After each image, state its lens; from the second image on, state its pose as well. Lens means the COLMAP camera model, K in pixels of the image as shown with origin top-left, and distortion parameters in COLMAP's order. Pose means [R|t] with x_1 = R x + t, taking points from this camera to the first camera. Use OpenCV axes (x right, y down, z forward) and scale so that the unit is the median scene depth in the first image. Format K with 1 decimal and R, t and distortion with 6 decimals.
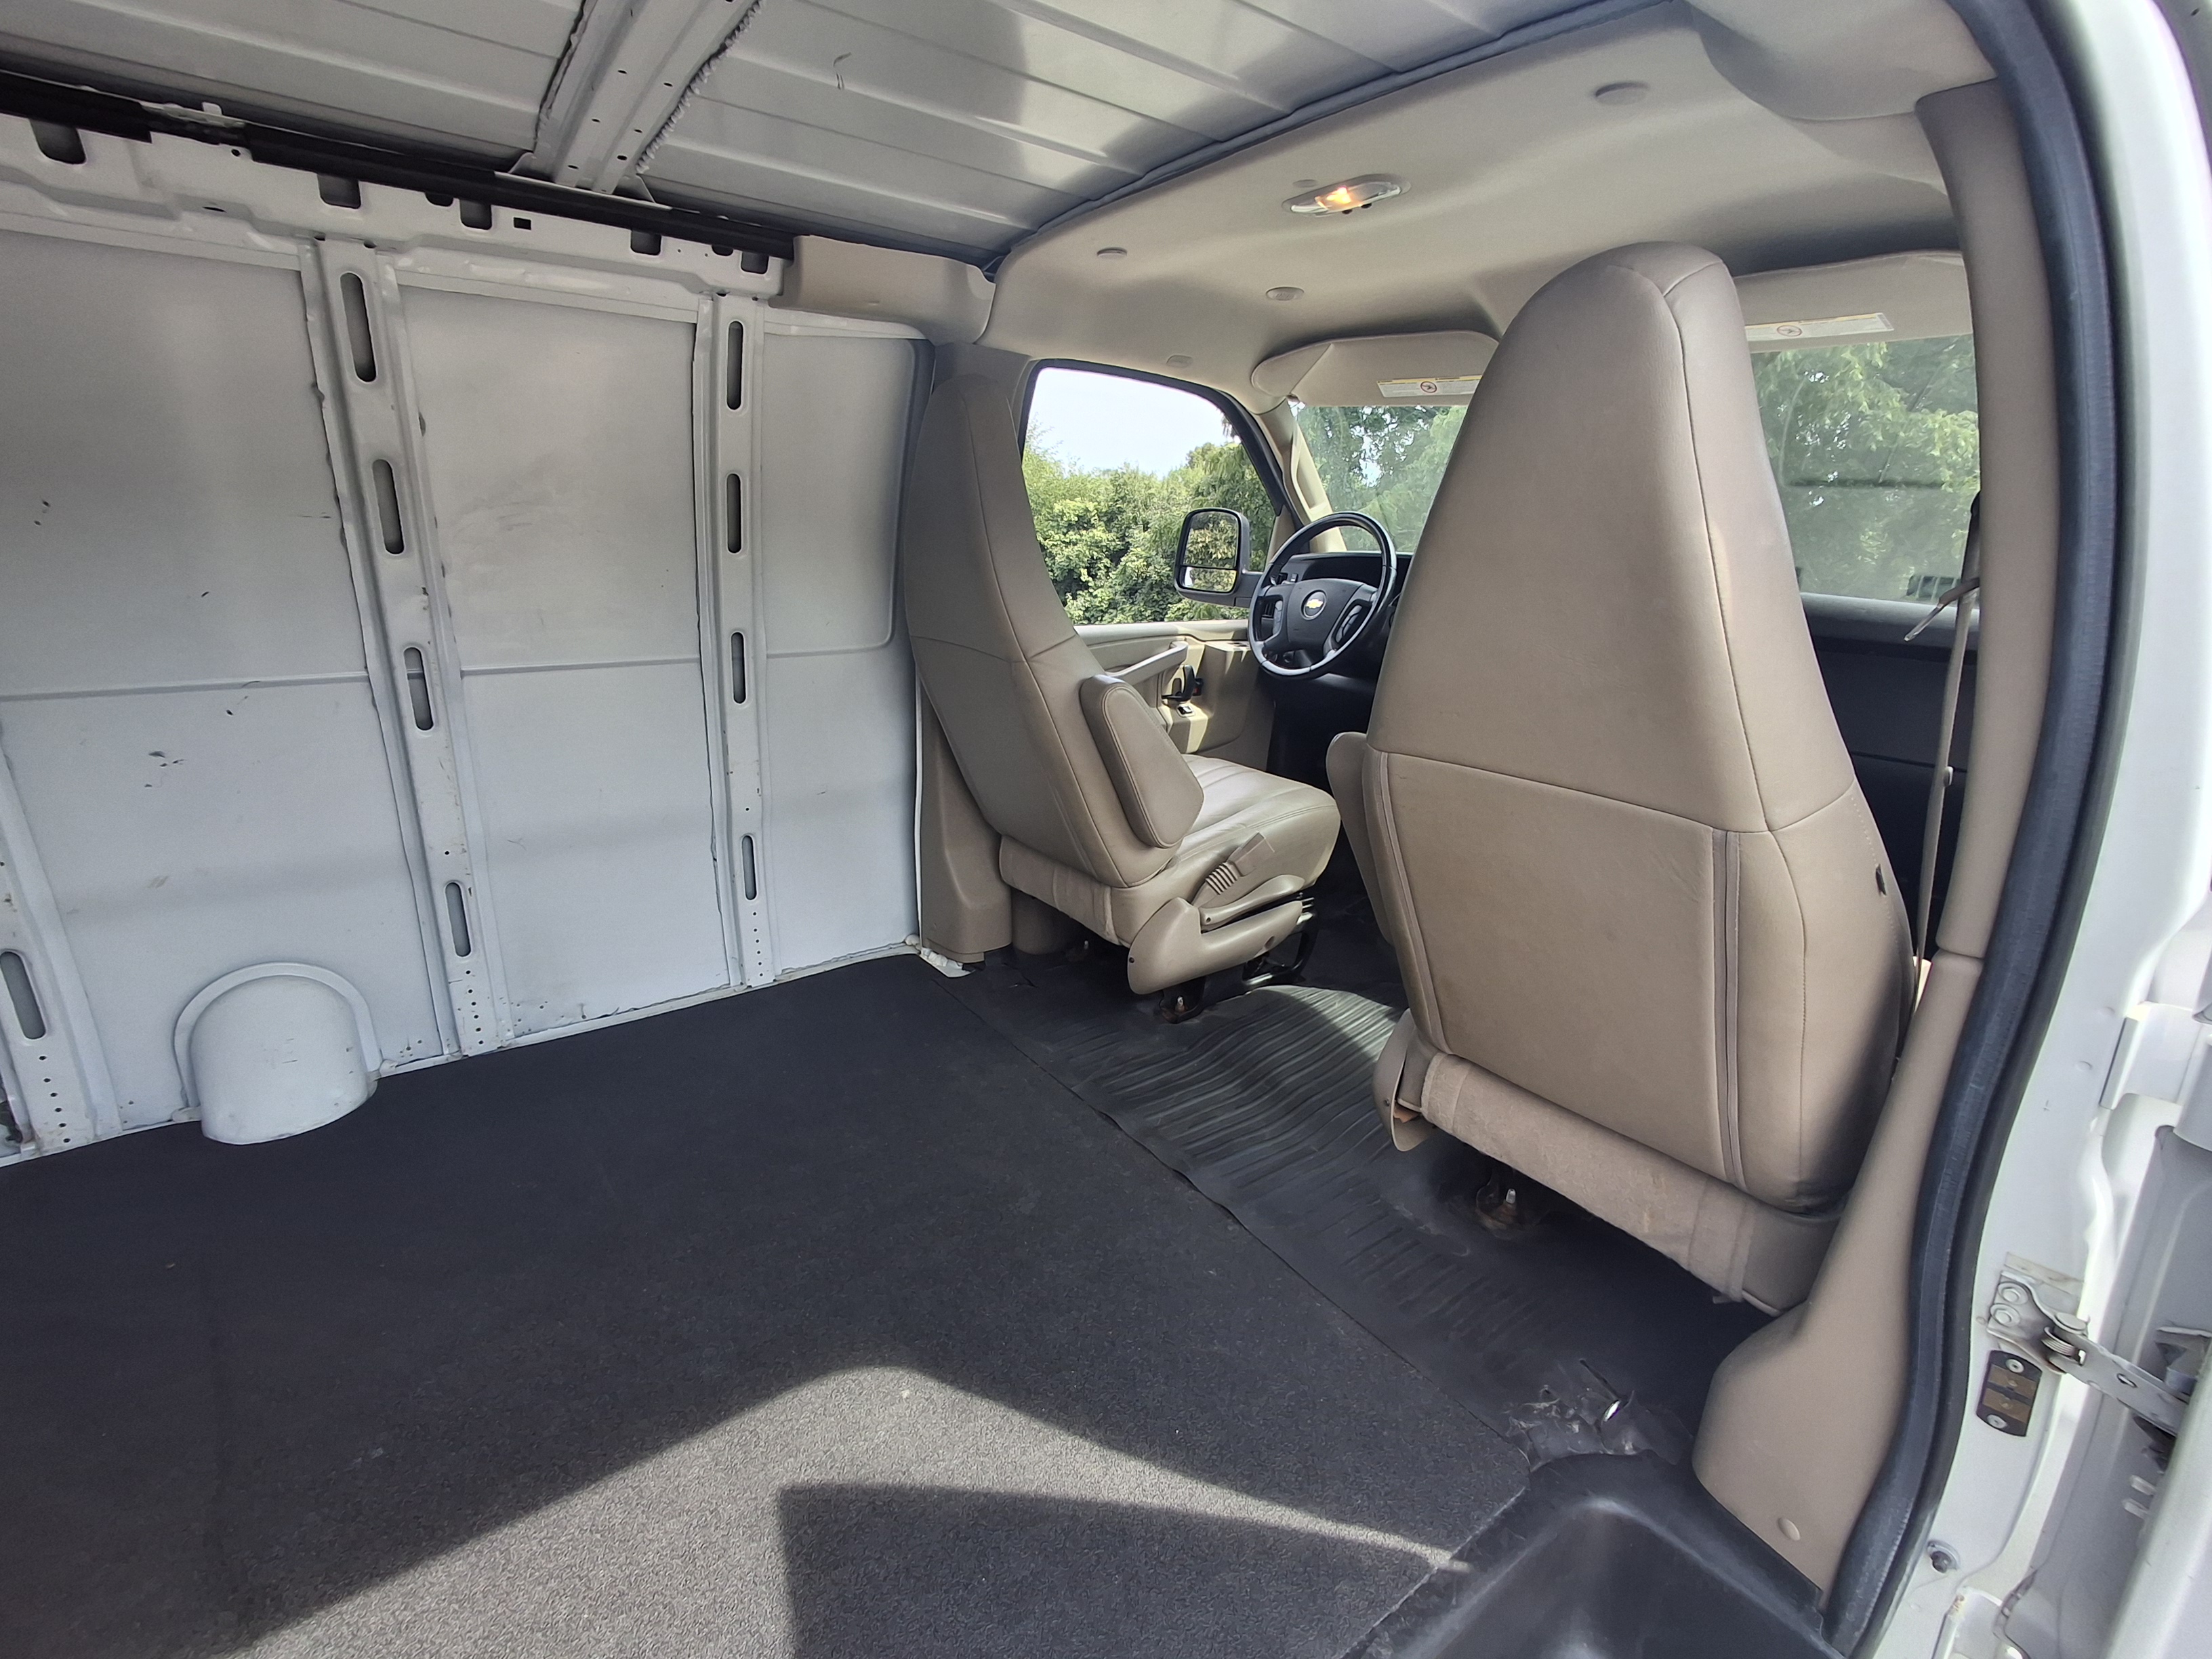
lens RADIAL K [[1017.2, 0, 1088.2], [0, 1017.2, 814.5], [0, 0, 1]] dist [0.003992, 0.001634]
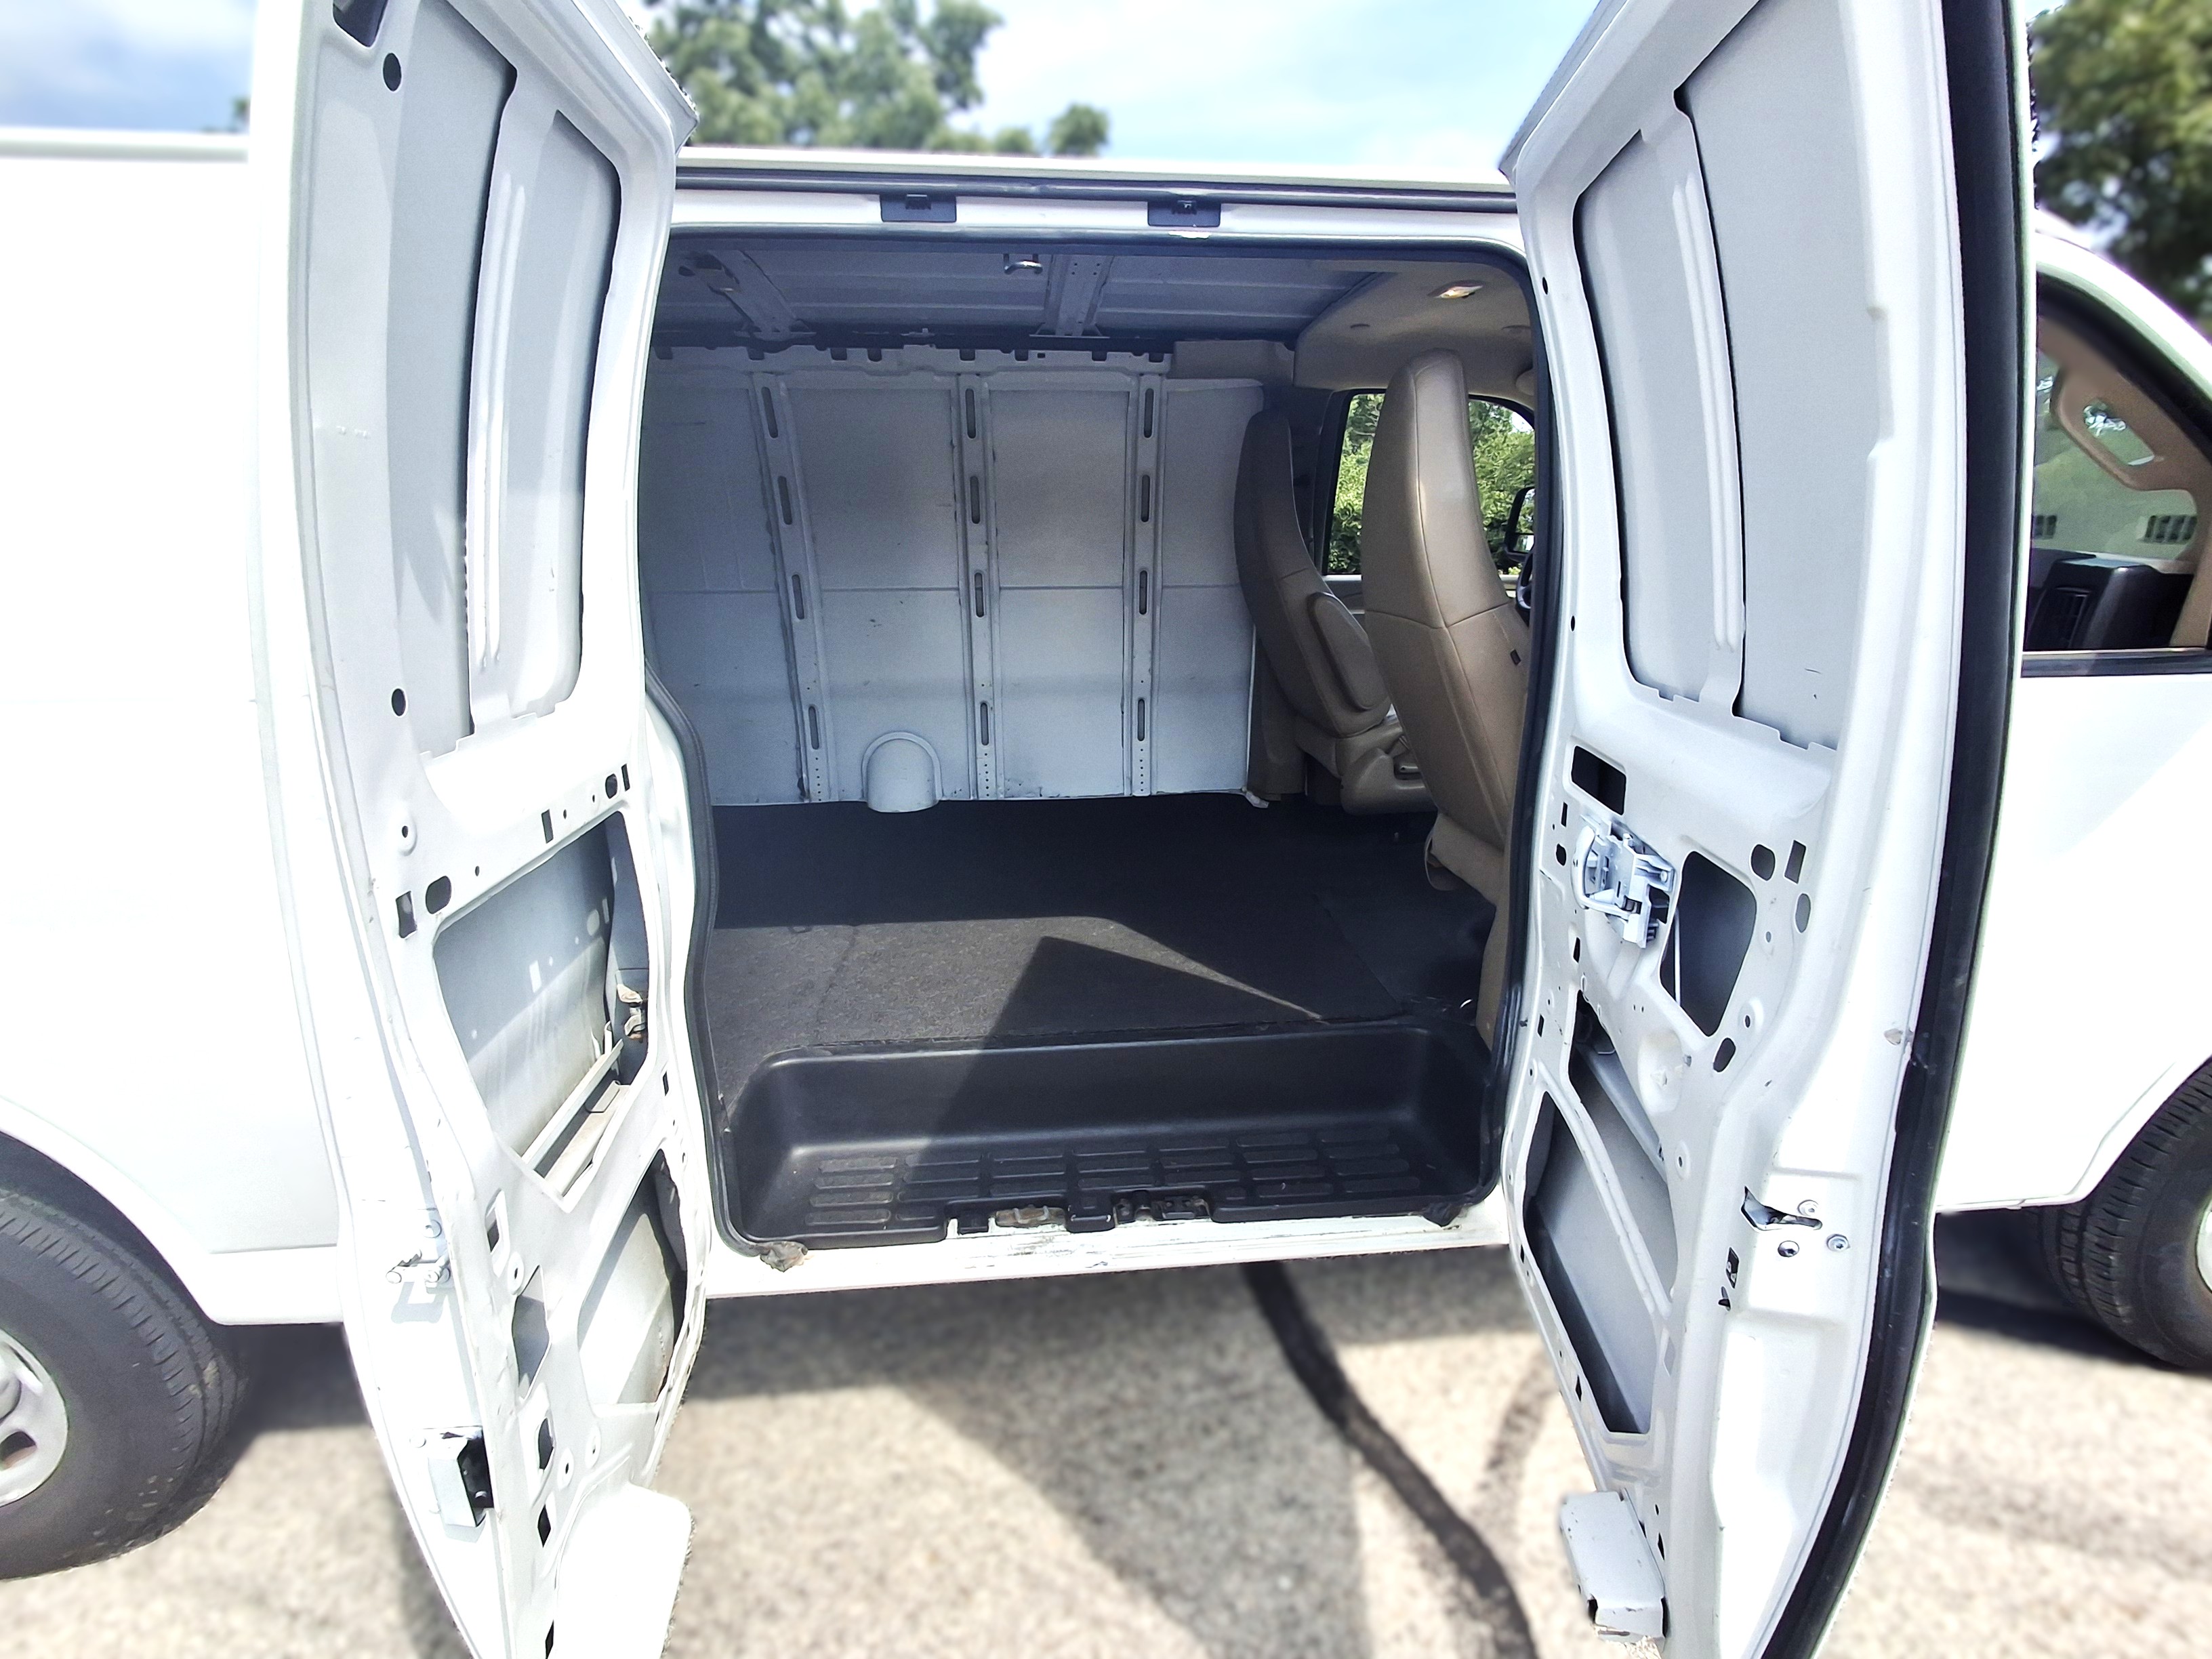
lens RADIAL K [[1017.2, 0, 1073.9], [0, 1017.2, 796.0], [0, 0, 1]] dist [0.003992, 0.001634]
pose [[0.851281, 0.119404, -0.510944, 0.526239], [-0.128172, 0.991585, 0.018180, 0.199676], [0.508815, 0.050012, 0.859422, -0.543600]]
